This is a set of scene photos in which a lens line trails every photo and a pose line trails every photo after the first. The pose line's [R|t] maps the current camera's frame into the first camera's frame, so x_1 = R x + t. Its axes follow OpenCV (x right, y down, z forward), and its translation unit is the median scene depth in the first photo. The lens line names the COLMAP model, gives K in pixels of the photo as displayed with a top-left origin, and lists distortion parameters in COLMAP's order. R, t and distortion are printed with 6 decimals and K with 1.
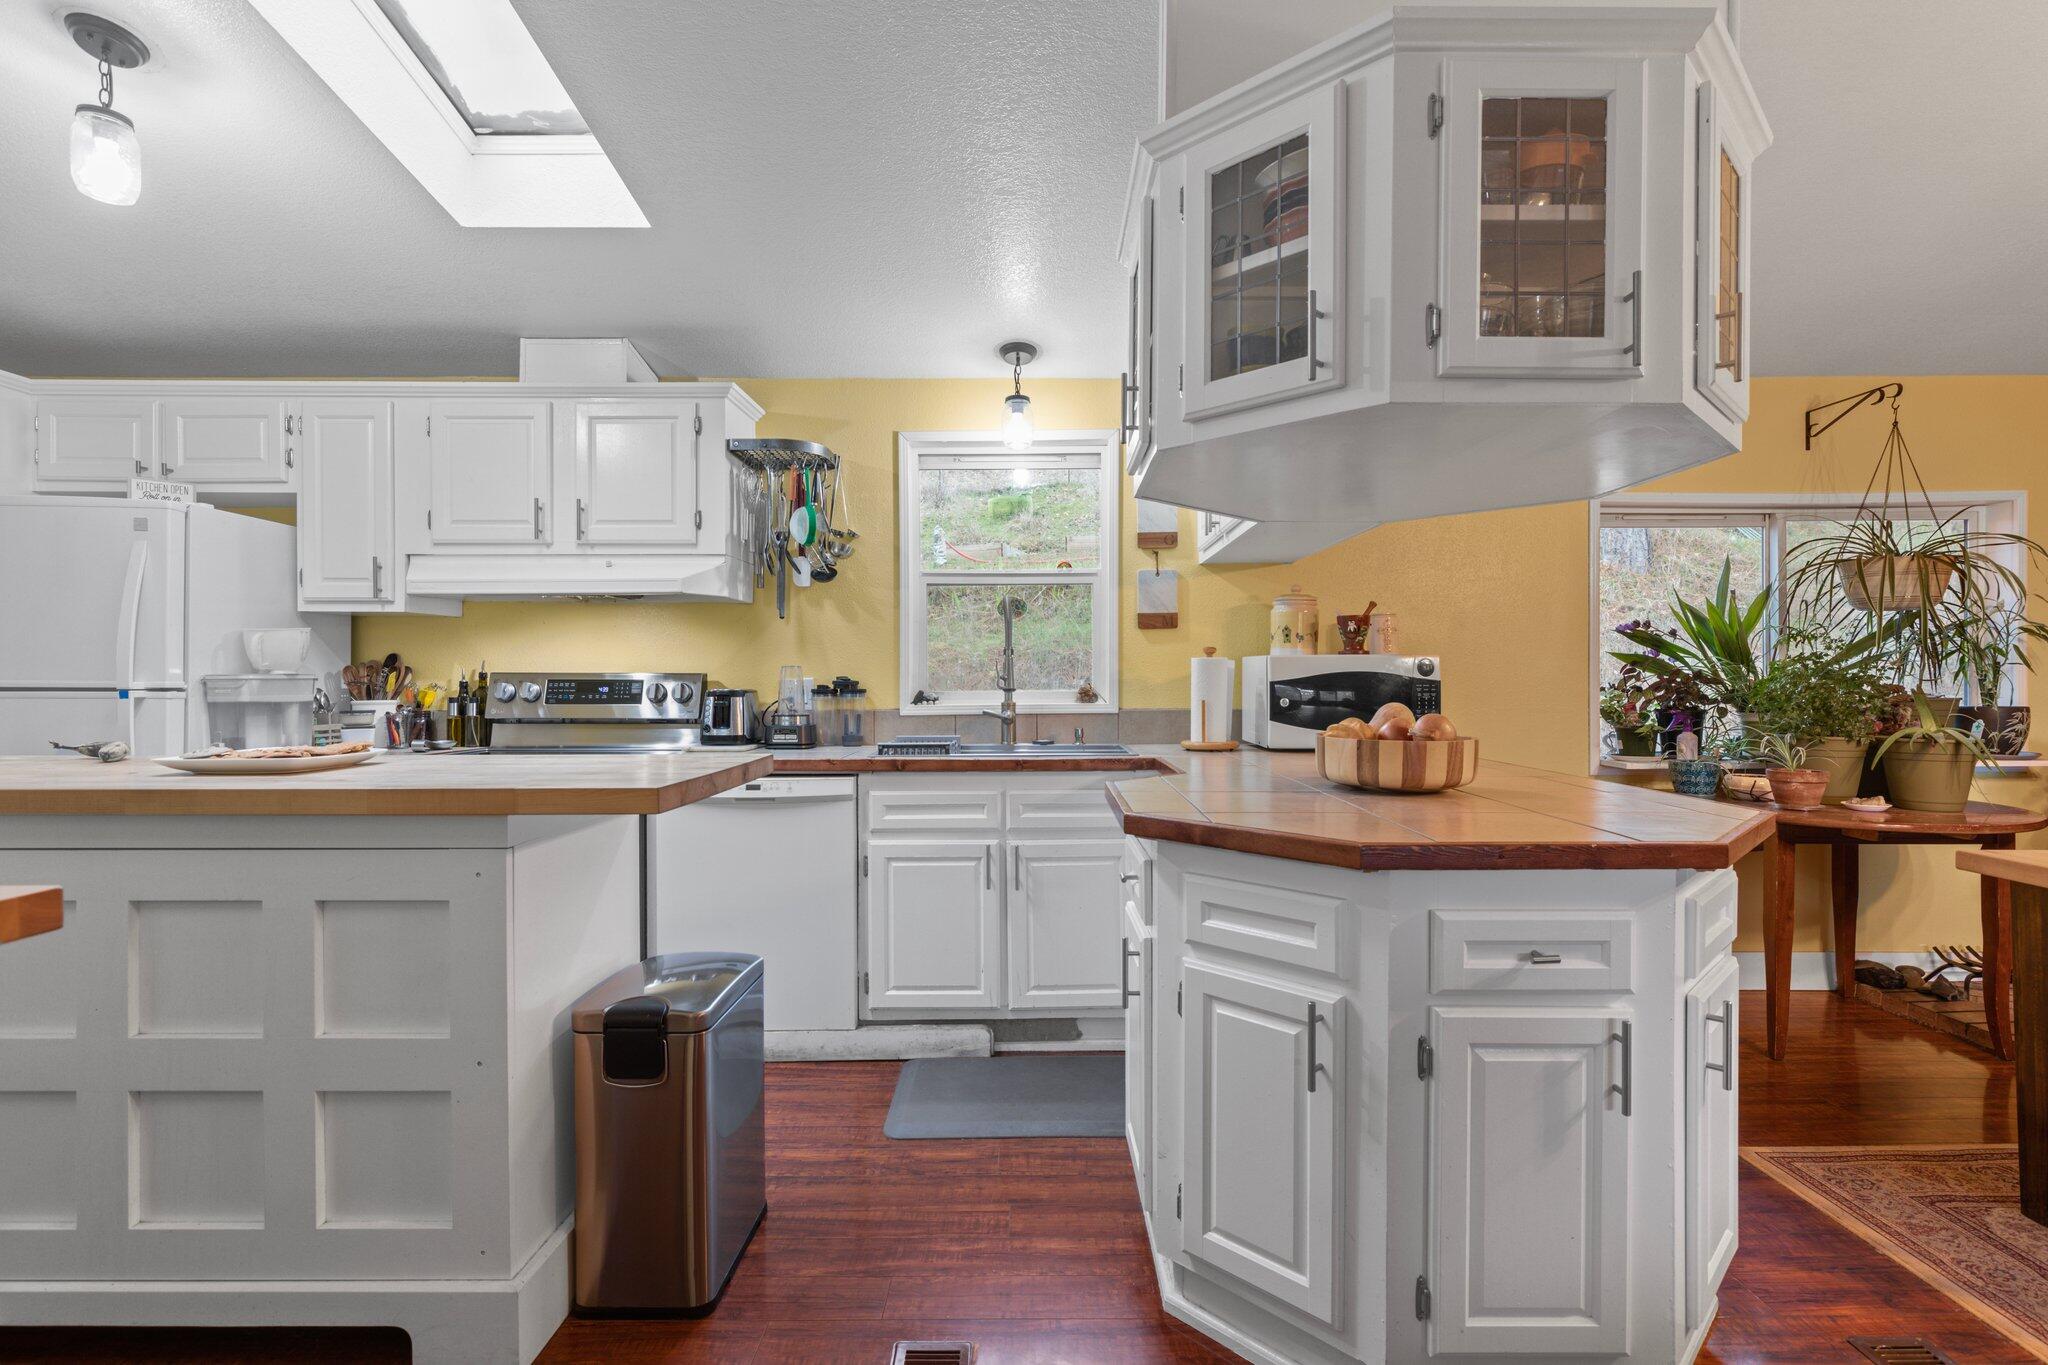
lens RADIAL K [[957.9, 0, 1031.4], [0, 957.9, 683.6], [0, 0, 1]] dist [-0.000759, 0.000063]
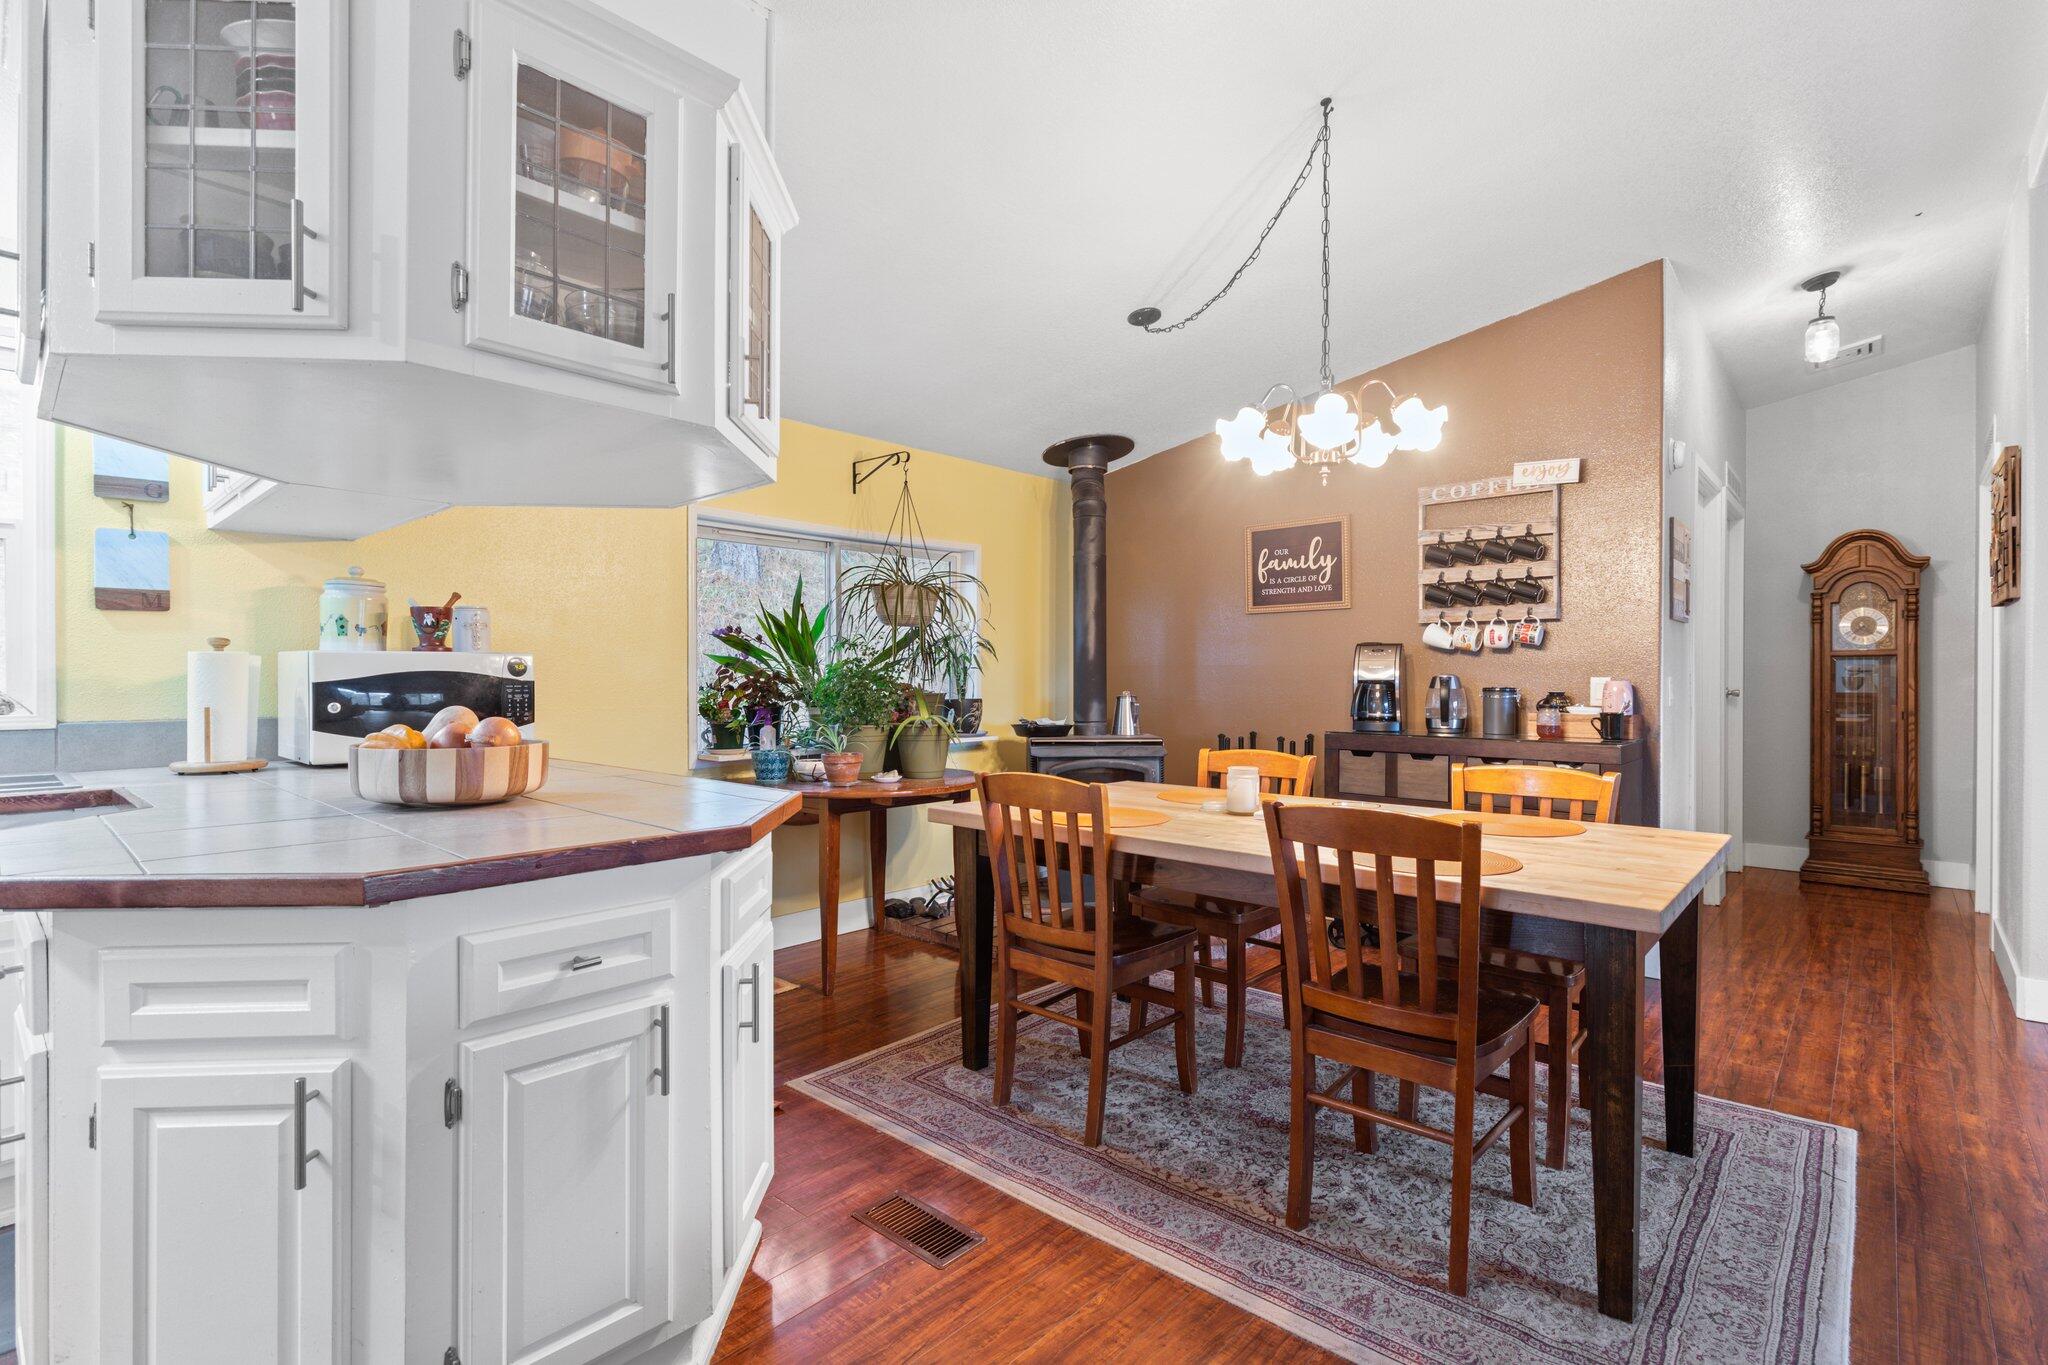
lens RADIAL K [[957.9, 0, 1043.9], [0, 957.9, 683.9], [0, 0, 1]] dist [-0.000759, 0.000063]
pose [[0.665136, -0.004596, 0.746708, 0.060134], [0.004426, 0.999988, 0.002212, -0.000187], [-0.746709, 0.001834, 0.665148, -0.004929]]
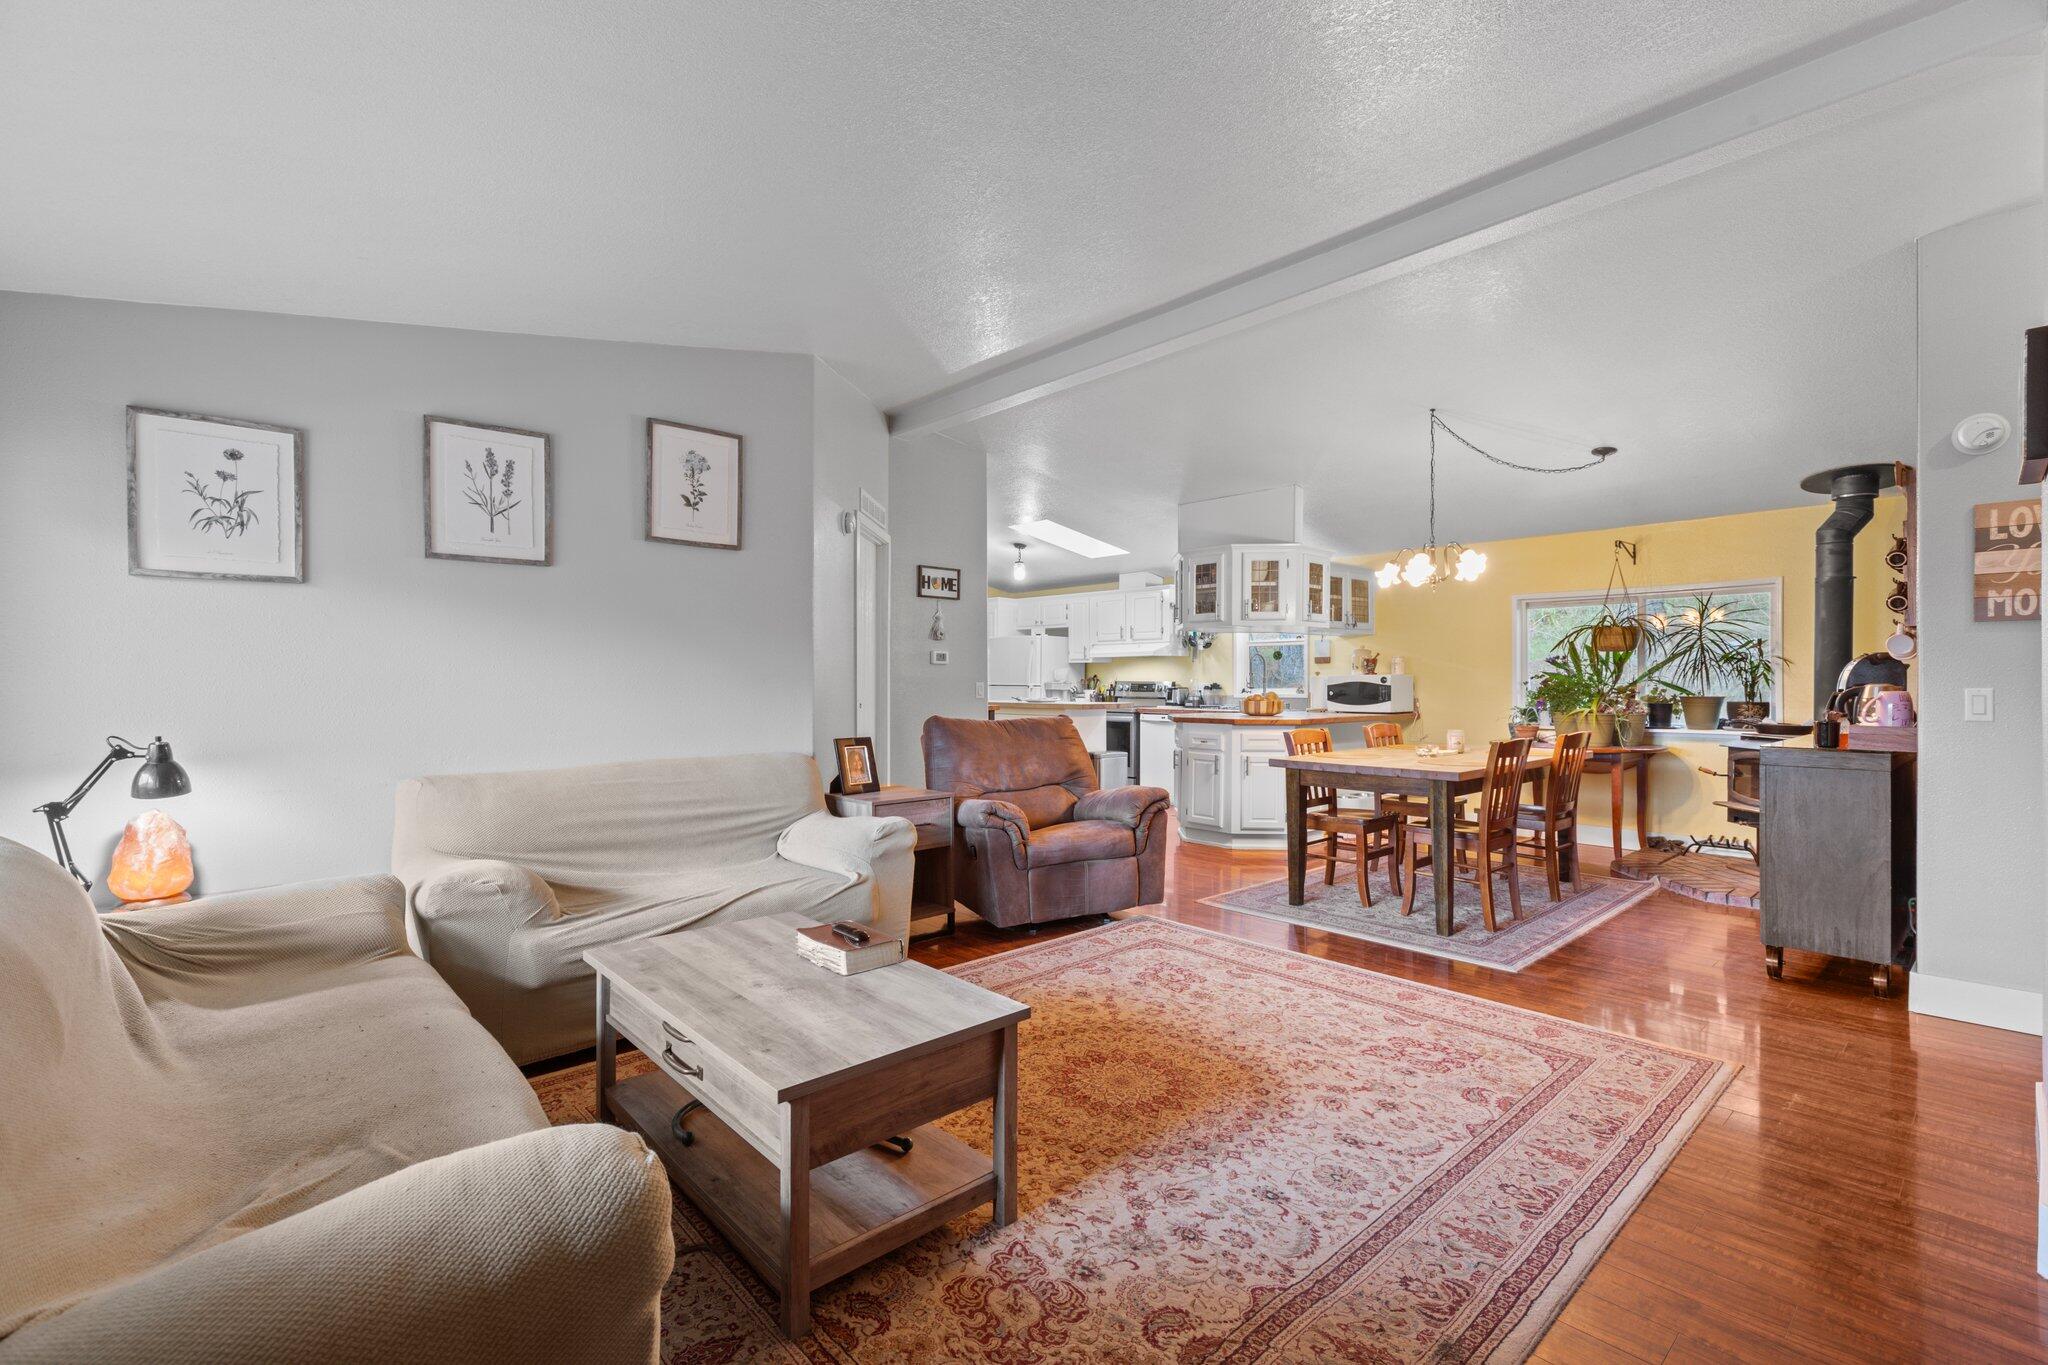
lens RADIAL K [[902.3, 0, 1031.5], [0, 902.3, 680.6], [0, 0, 1]] dist [0.000843, 0.000012]
pose [[0.669254, 0.001505, -0.743032, 1.662710], [-0.007031, 0.999966, -0.004308, 0.001233], [0.743000, 0.008108, 0.669242, -1.341828]]
